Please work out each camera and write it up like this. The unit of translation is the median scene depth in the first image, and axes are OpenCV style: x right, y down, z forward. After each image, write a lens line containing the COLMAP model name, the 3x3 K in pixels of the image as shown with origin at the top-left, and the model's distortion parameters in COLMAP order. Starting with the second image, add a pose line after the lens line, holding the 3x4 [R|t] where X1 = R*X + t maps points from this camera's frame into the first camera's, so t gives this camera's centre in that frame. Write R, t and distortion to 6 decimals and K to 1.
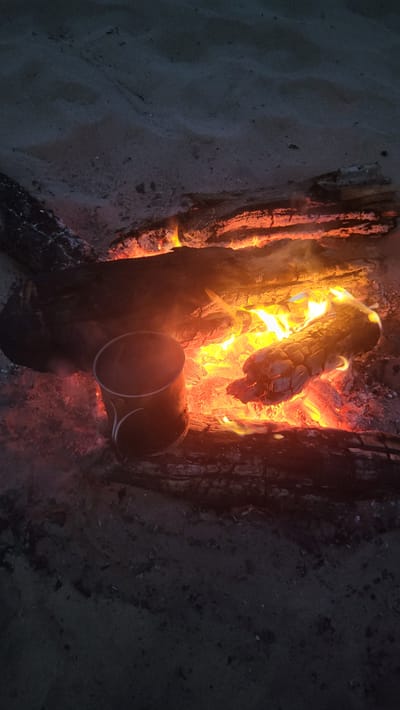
lens RADIAL K [[548.2, 0, 193.7], [0, 548.2, 348.1], [0, 0, 1]] dist [0.032441, -0.020518]
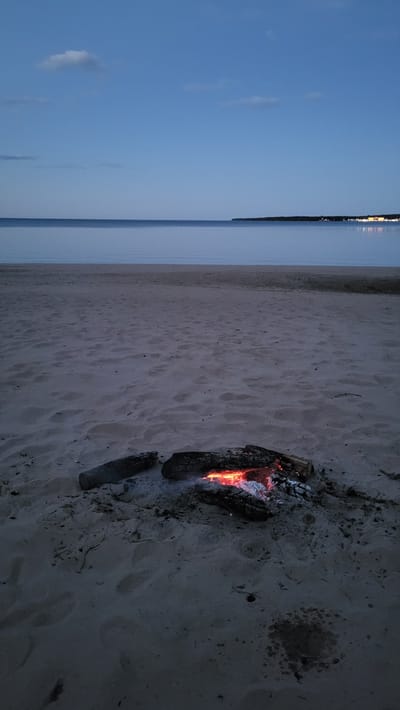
lens RADIAL K [[540.5, 0, 197.7], [0, 540.5, 353.5], [0, 0, 1]] dist [0.029723, 0.000967]
pose [[0.991008, -0.110281, -0.075768, 0.235102], [0.014740, 0.652807, -0.757381, 2.303552], [0.132987, 0.749454, 0.648563, -1.991171]]
